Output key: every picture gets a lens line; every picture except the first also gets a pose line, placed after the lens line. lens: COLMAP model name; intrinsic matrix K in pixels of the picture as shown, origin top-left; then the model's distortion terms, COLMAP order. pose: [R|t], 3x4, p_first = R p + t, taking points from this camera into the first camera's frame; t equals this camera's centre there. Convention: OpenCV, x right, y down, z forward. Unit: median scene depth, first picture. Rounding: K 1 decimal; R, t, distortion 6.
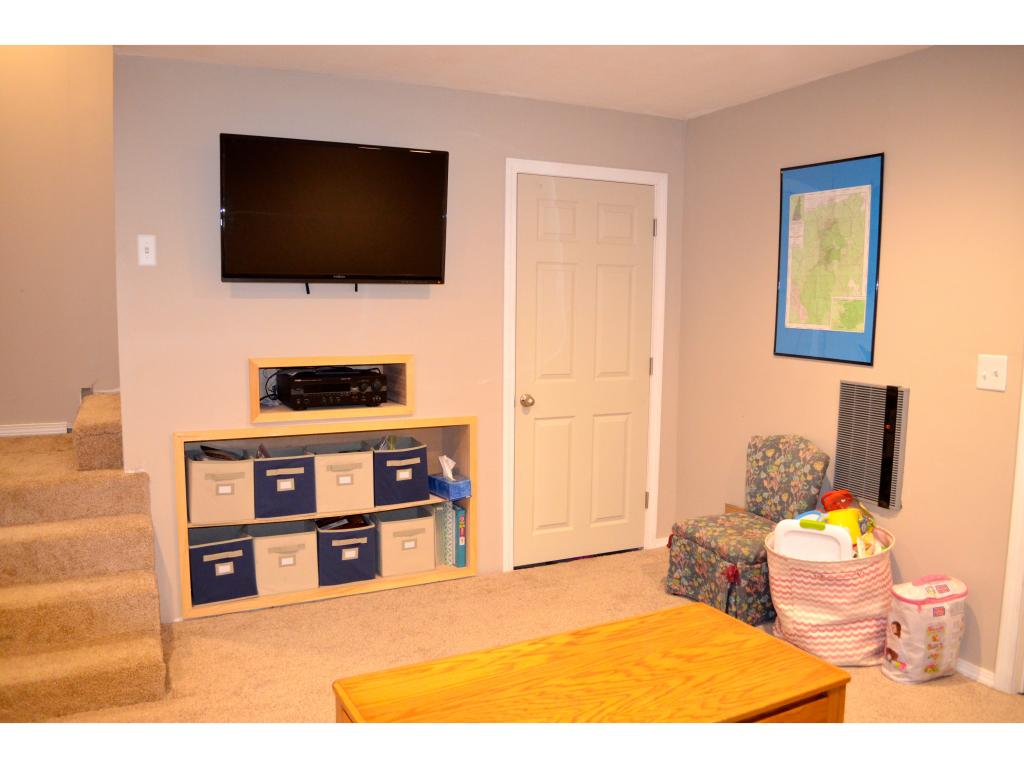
lens RADIAL K [[823.0, 0, 512.0], [0, 823.0, 384.0], [0, 0, 1]] dist [-0.064378, -0.004766]
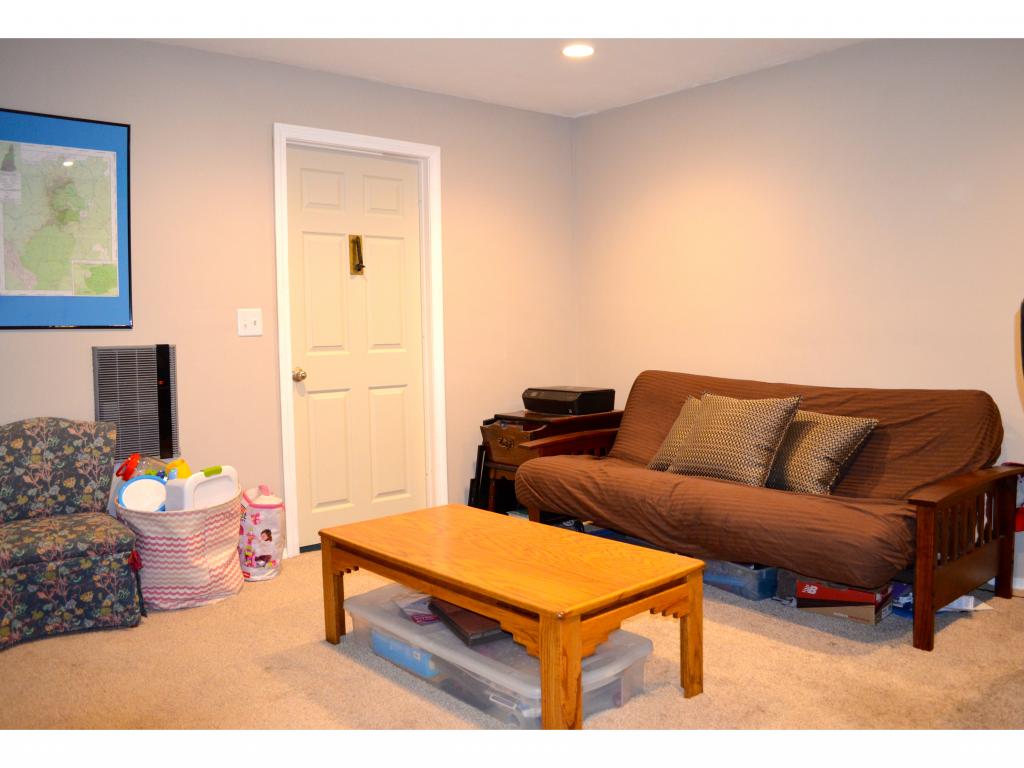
lens RADIAL K [[823.0, 0, 512.0], [0, 823.0, 384.0], [0, 0, 1]] dist [-0.064378, -0.004766]
pose [[-0.240424, -0.068580, 0.968242, -0.653706], [0.119119, 0.987877, 0.099550, 0.002303], [-0.963331, 0.139270, -0.229340, 0.753846]]
